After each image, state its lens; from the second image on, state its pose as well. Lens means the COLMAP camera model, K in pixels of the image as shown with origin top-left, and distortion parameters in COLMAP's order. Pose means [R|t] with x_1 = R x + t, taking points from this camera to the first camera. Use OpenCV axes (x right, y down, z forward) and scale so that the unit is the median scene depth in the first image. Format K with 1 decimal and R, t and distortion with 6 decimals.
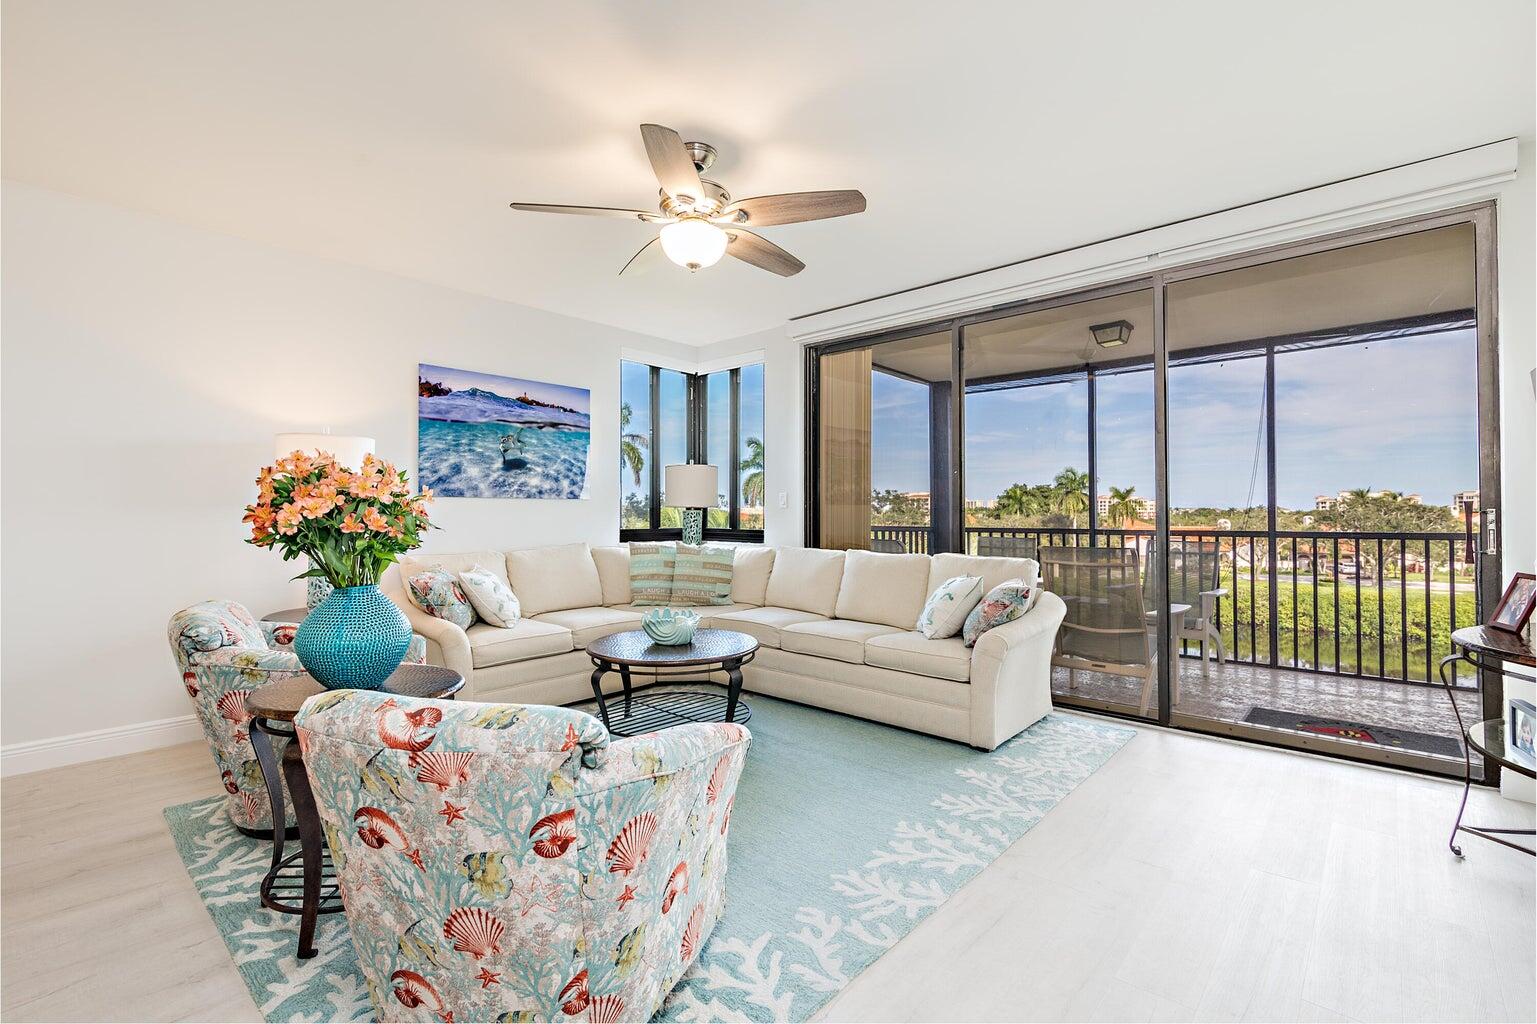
lens RADIAL K [[717.5, 0, 761.3], [0, 717.5, 490.1], [0, 0, 1]] dist [0.004772, -0.001602]
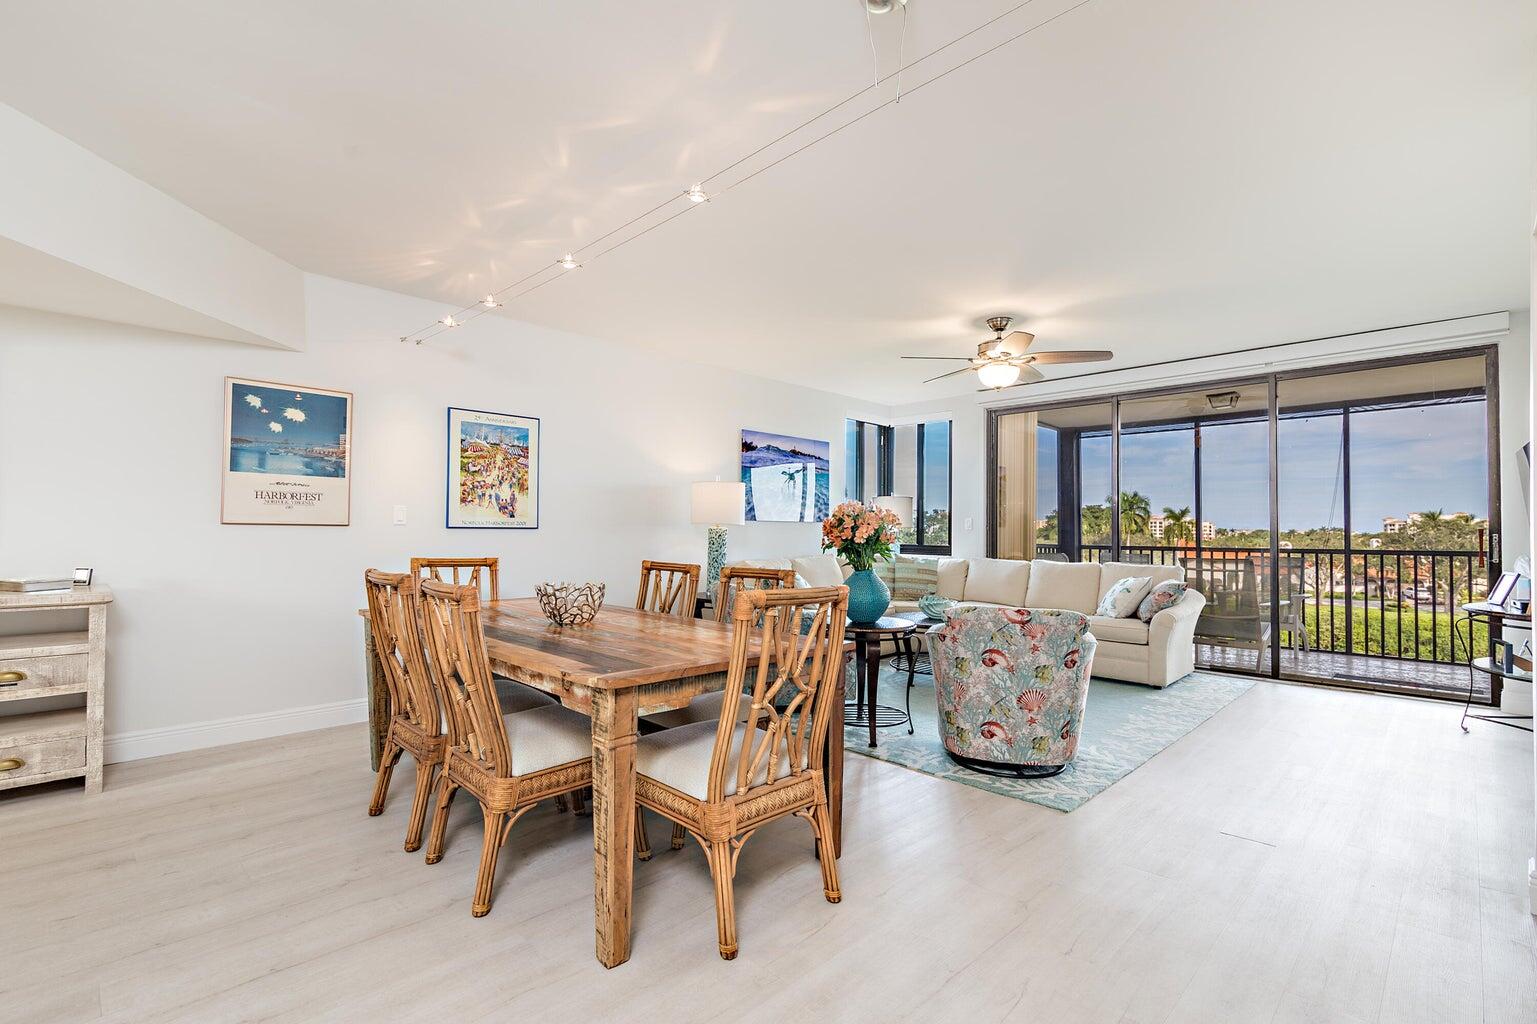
lens RADIAL K [[717.5, 0, 767.7], [0, 717.5, 505.0], [0, 0, 1]] dist [0.004772, -0.001602]
pose [[0.998672, 0.004346, -0.051335, -0.313500], [-0.004630, 0.999975, -0.005415, -0.013457], [0.051310, 0.005646, 0.998667, -0.409713]]
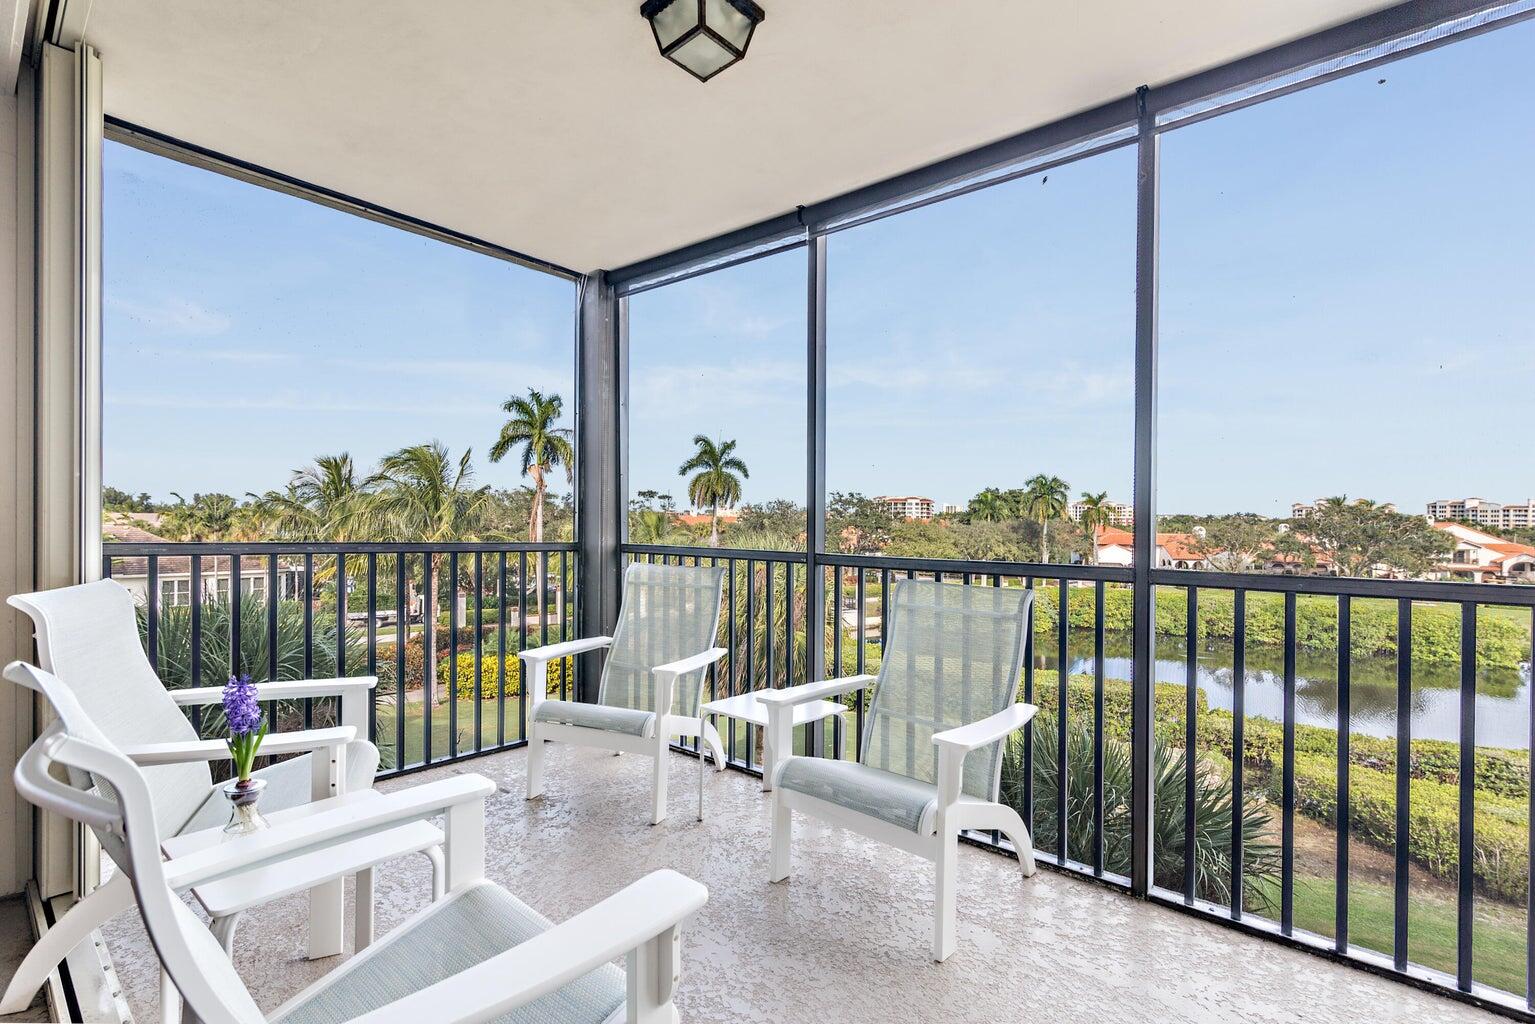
lens RADIAL K [[716.6, 0, 752.5], [0, 716.6, 511.4], [0, 0, 1]] dist [0.004772, -0.001602]
pose [[0.999874, 0.010029, 0.012283, 0.131672], [-0.010346, 0.999607, 0.026069, 0.003735], [-0.012016, -0.026193, 0.999585, 0.161744]]
